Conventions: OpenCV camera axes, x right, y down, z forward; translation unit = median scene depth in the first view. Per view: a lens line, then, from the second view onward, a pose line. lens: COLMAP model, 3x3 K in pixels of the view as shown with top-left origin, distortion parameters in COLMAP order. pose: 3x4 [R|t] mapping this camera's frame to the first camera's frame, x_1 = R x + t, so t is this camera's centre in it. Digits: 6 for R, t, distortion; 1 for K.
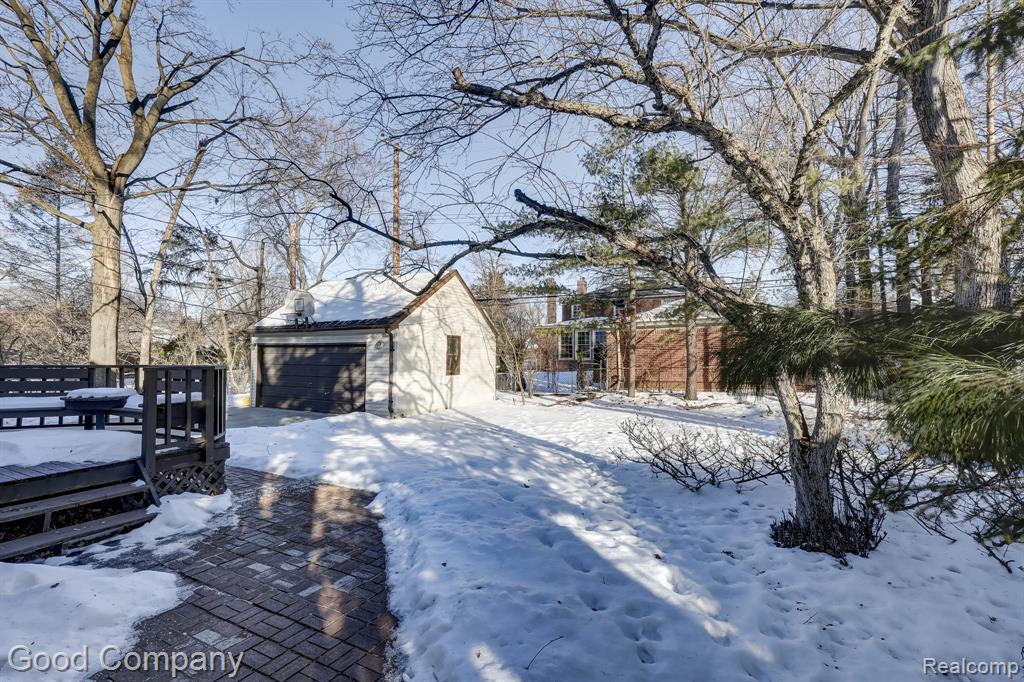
lens RADIAL K [[441.8, 0, 512.0], [0, 441.8, 341.0], [0, 0, 1]] dist [-0.001039, -0.000019]
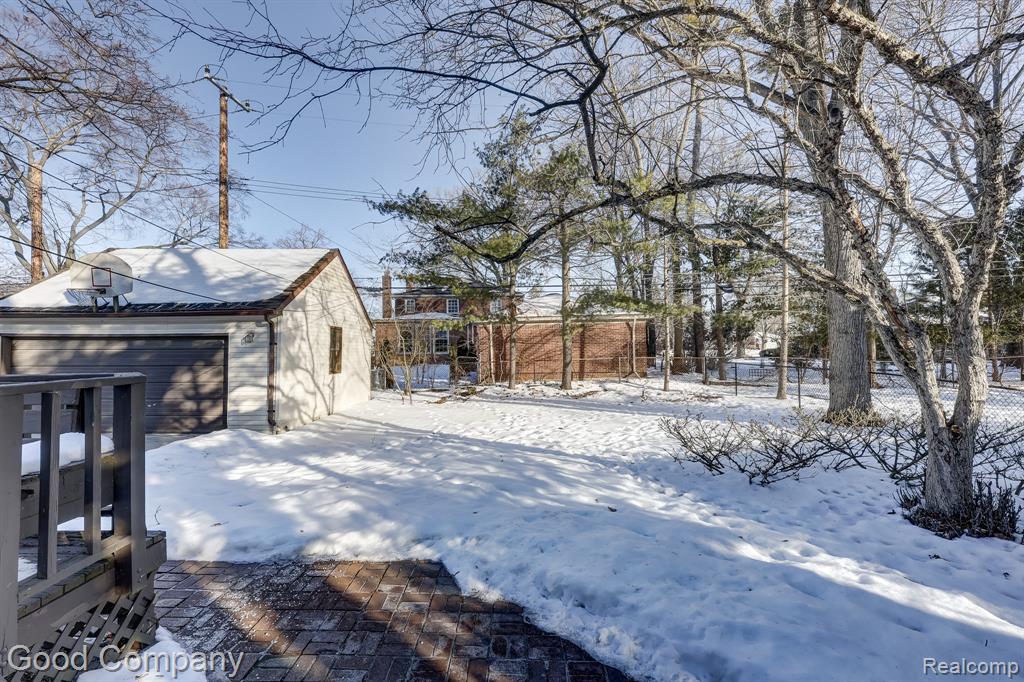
lens RADIAL K [[407.3, 0, 493.5], [0, 407.3, 338.8], [0, 0, 1]] dist [-0.002956, -0.000162]
pose [[0.901703, 0.004176, 0.432337, -0.224047], [-0.006930, 0.999964, 0.004796, 0.006372], [-0.432301, -0.007321, 0.901699, 0.195117]]
